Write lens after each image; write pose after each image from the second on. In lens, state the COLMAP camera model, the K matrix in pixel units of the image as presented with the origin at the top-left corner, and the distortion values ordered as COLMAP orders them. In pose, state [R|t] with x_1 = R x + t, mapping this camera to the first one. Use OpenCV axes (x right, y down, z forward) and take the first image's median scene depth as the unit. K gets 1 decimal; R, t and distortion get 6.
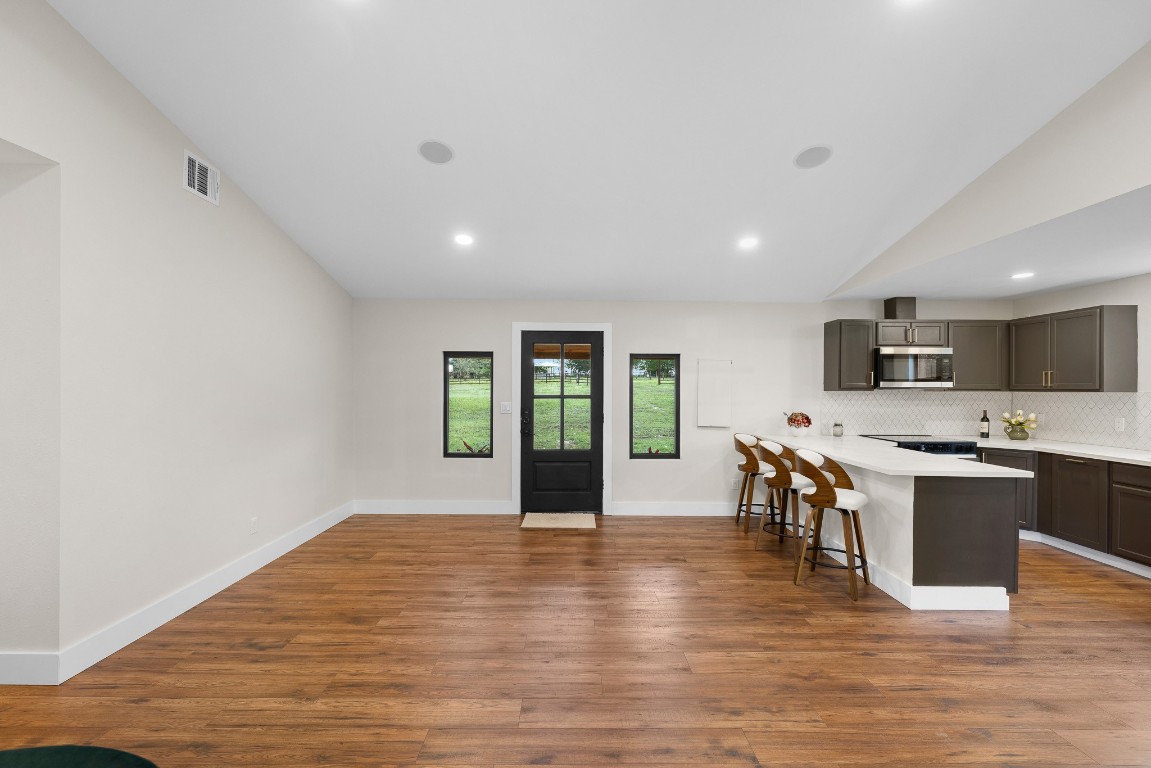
lens RADIAL K [[486.1, 0, 572.2], [0, 486.1, 390.1], [0, 0, 1]] dist [-0.001493, 0.001108]
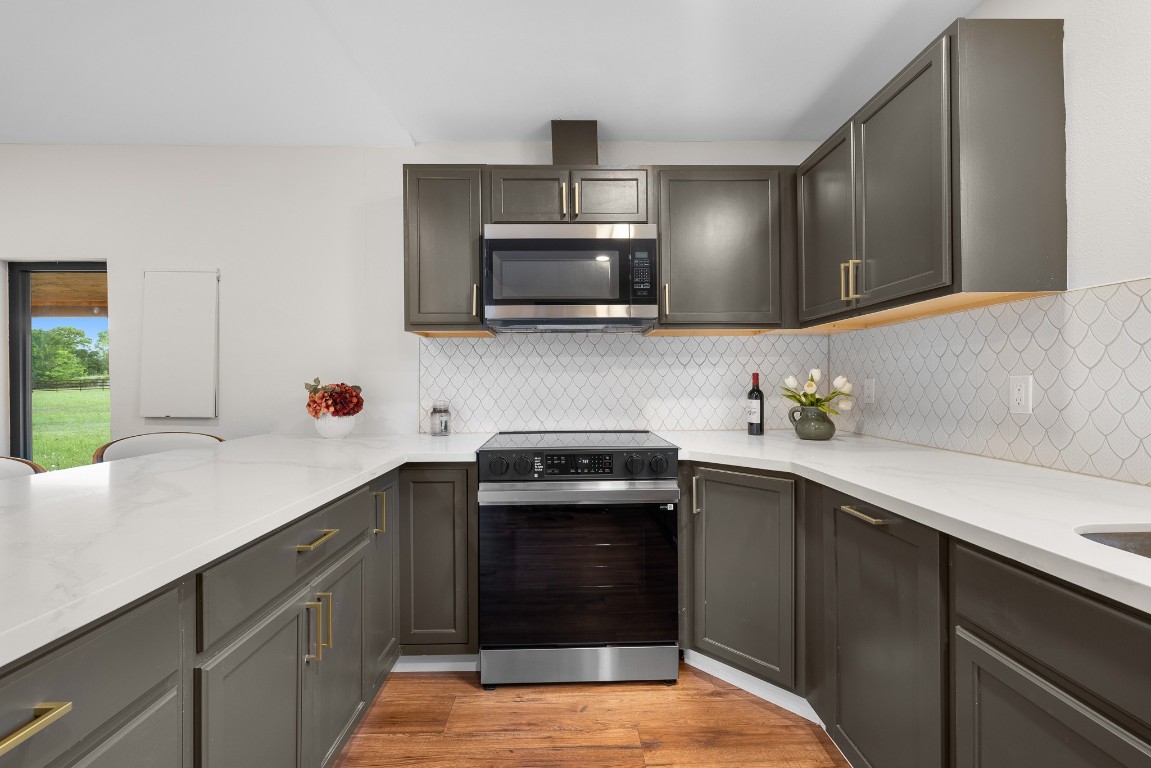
lens RADIAL K [[486.1, 0, 571.9], [0, 486.1, 380.1], [0, 0, 1]] dist [-0.001493, 0.001108]
pose [[0.999879, -0.011947, 0.009941, 0.733760], [0.012013, 0.999906, -0.006598, 0.052953], [-0.009862, 0.006717, 0.999929, 0.602910]]
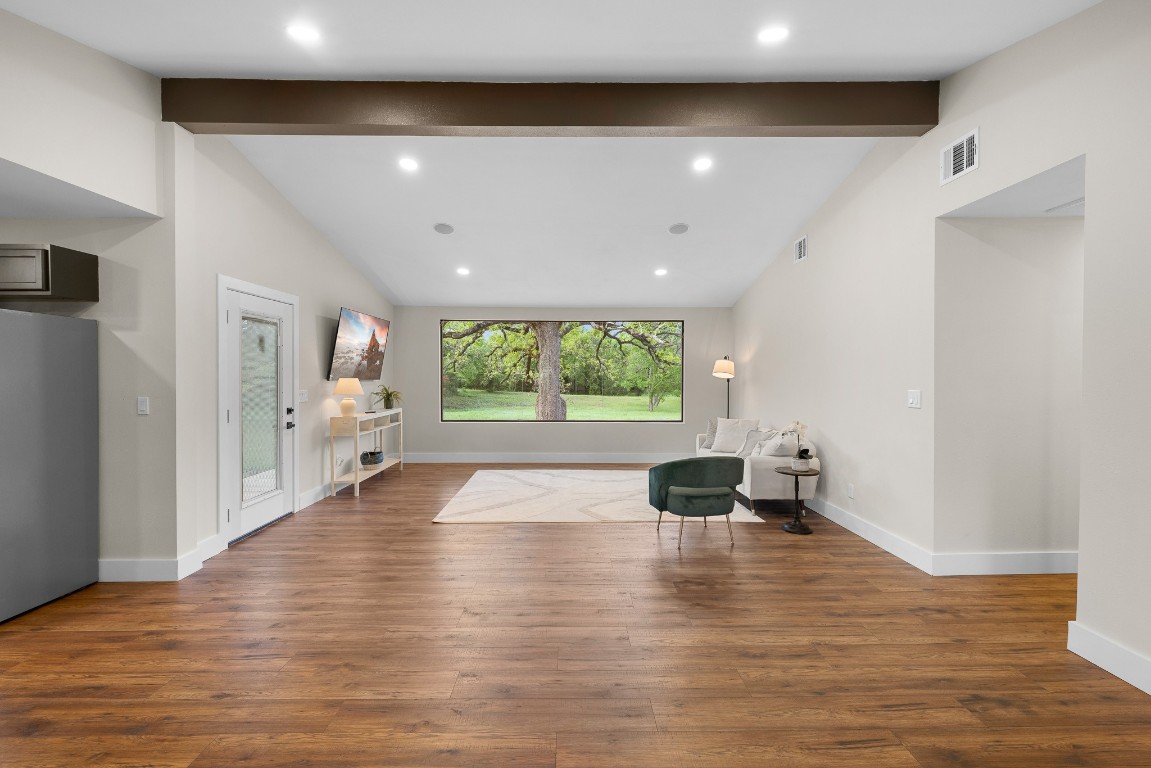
lens RADIAL K [[486.1, 0, 576.4], [0, 486.1, 379.1], [0, 0, 1]] dist [-0.001493, 0.001108]
pose [[-0.999900, -0.003790, -0.013647, 0.017845], [-0.004036, 0.999829, 0.018043, 0.000597], [0.013576, 0.018096, -0.999744, 0.967229]]
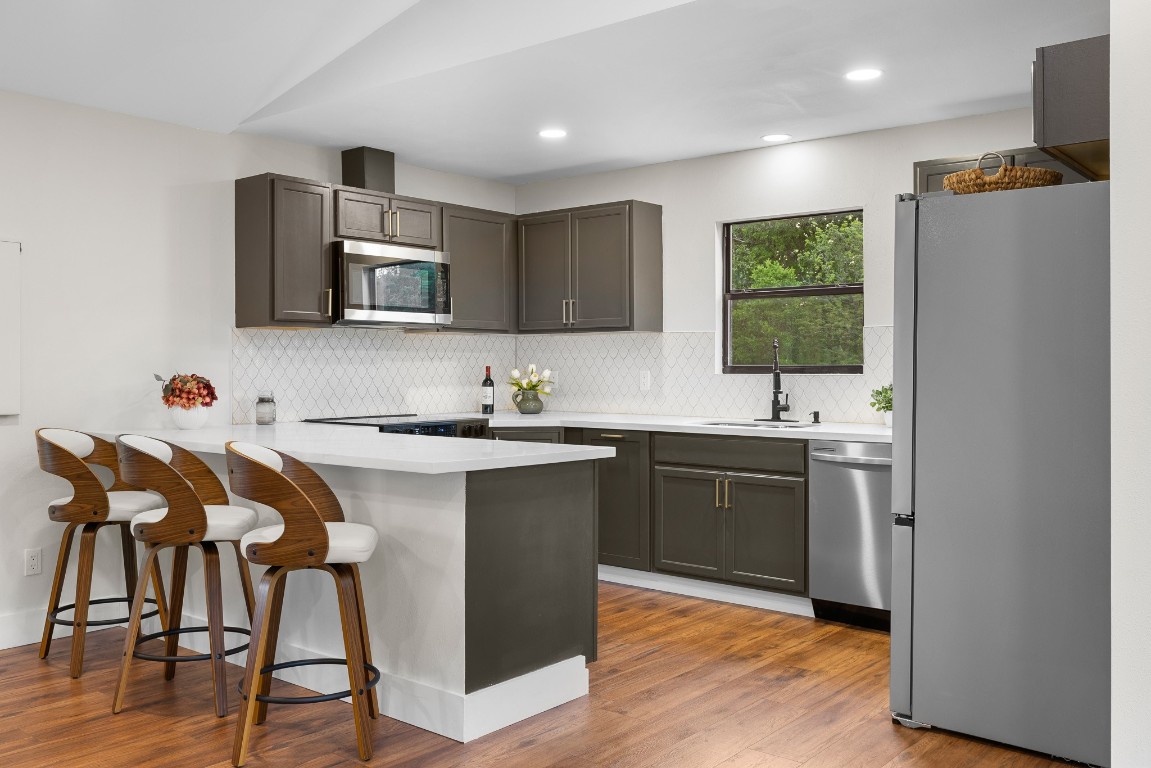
lens RADIAL K [[996.5, 0, 575.6], [0, 996.5, 373.7], [0, 0, 1]] dist [0.004358, -0.001824]
pose [[0.634600, -0.010843, 0.772764, -0.006483], [0.007003, 0.999941, 0.008279, 0.044530], [-0.772809, 0.000158, 0.634639, 0.175155]]
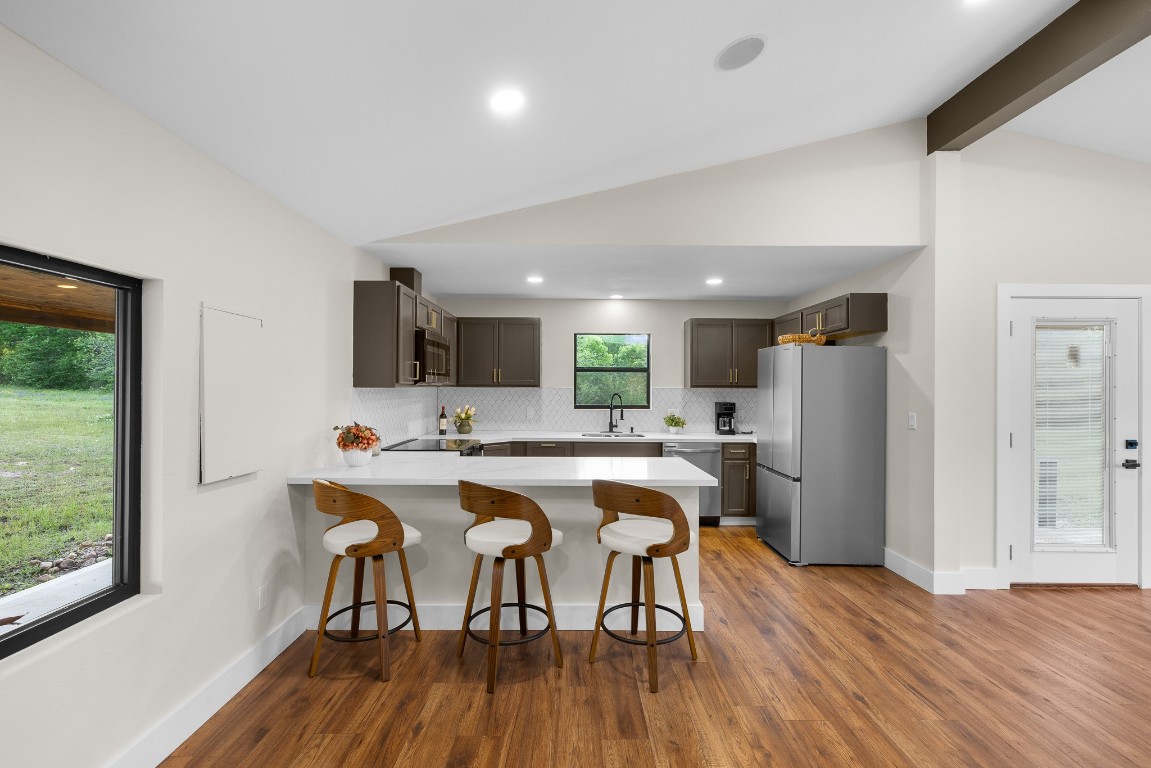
lens RADIAL K [[486.1, 0, 571.6], [0, 486.1, 381.1], [0, 0, 1]] dist [-0.001493, 0.001108]
pose [[-0.001766, 0.007685, 0.999969, -0.130932], [-0.001235, 0.999970, -0.007687, -0.001977], [-0.999998, -0.001248, -0.001756, 0.807388]]
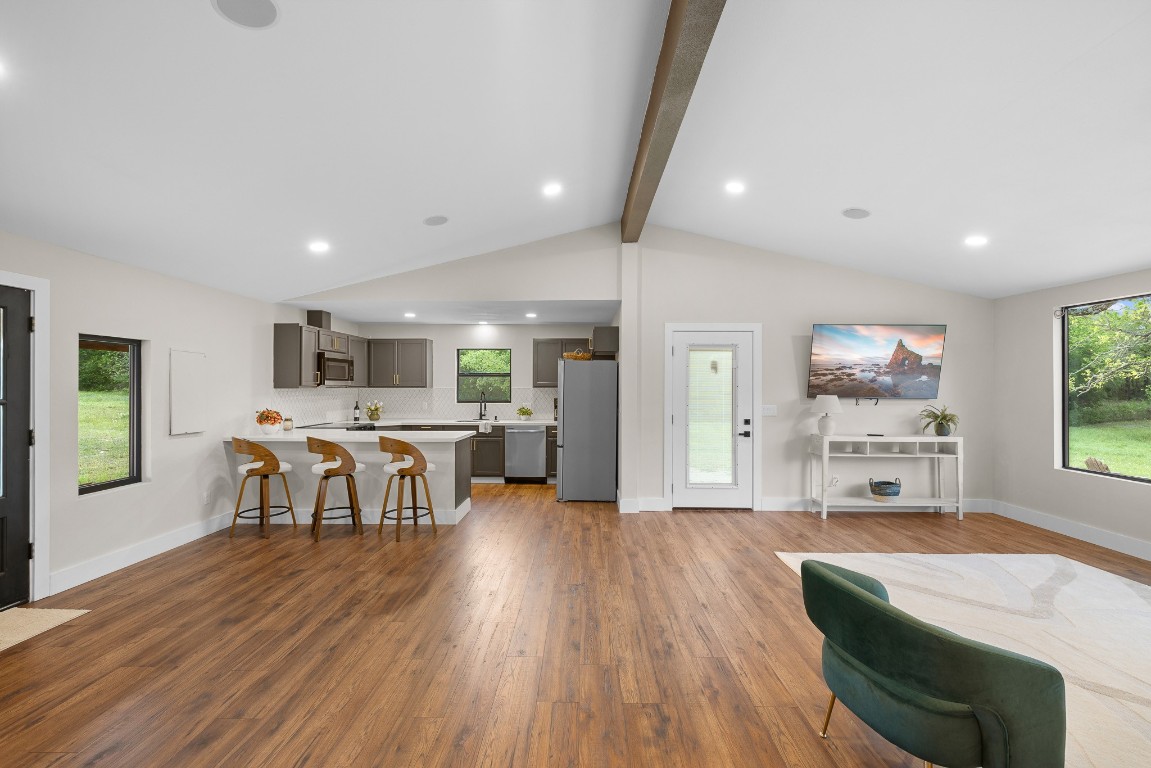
lens RADIAL K [[486.1, 0, 575.8], [0, 486.1, 382.6], [0, 0, 1]] dist [-0.001493, 0.001108]
pose [[0.018685, 0.003546, 0.999819, -0.578991], [0.002710, 0.999990, -0.003597, -0.005850], [-0.999822, 0.002777, 0.018675, 0.373507]]
